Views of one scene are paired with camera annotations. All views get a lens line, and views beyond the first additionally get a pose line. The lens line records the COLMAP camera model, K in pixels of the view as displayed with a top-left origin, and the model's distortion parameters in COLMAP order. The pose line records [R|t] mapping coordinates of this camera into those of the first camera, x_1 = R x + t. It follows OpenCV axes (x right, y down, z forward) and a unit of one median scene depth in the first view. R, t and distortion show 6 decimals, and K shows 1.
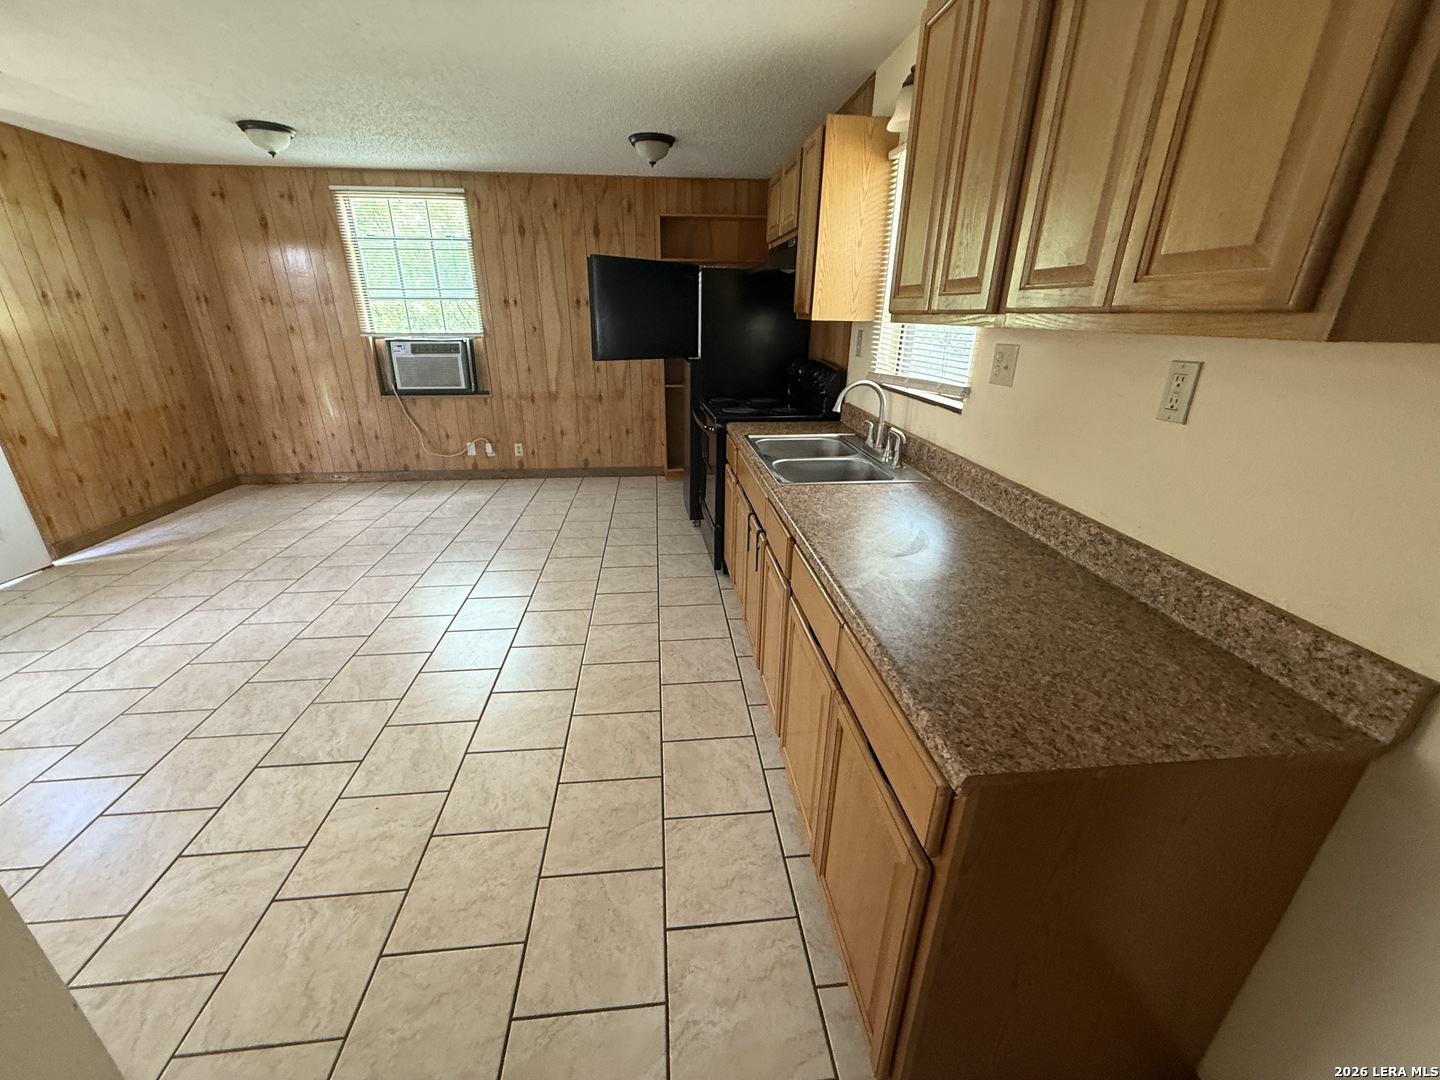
lens RADIAL K [[581.6, 0, 715.8], [0, 581.6, 547.7], [0, 0, 1]] dist [0.007083, -0.000298]
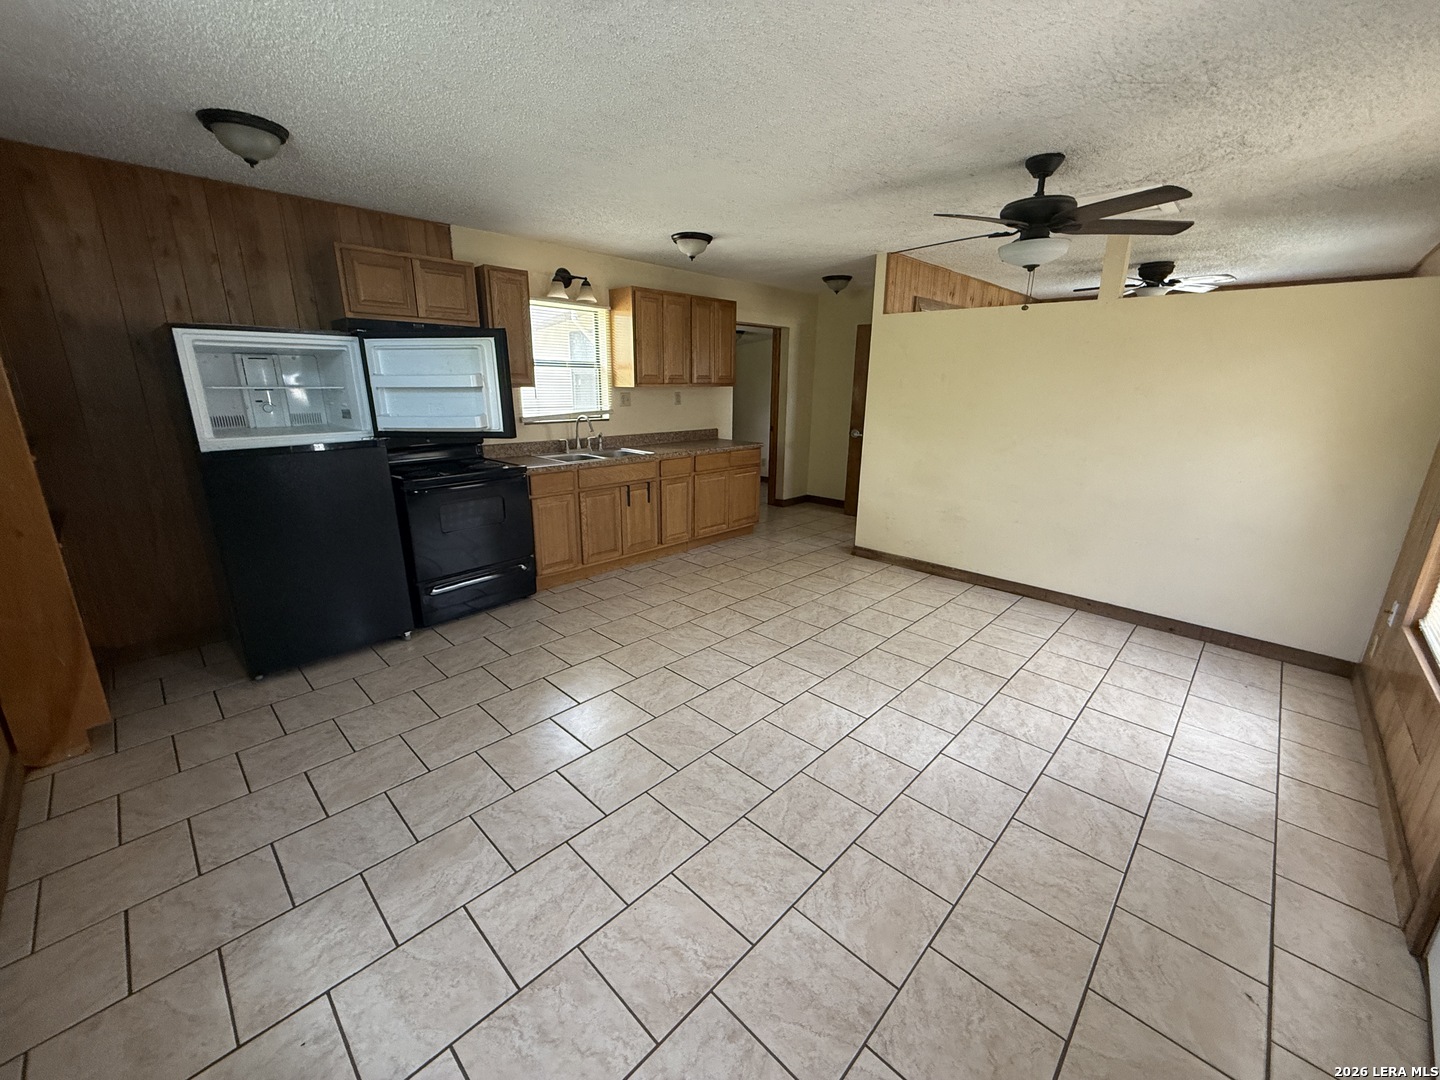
lens RADIAL K [[581.6, 0, 715.8], [0, 581.6, 547.7], [0, 0, 1]] dist [0.007083, -0.000298]
pose [[-0.651731, -0.226926, 0.723707, -1.349854], [0.271763, 0.820965, 0.502157, -0.669307], [-0.708090, 0.523948, -0.473378, 1.561166]]
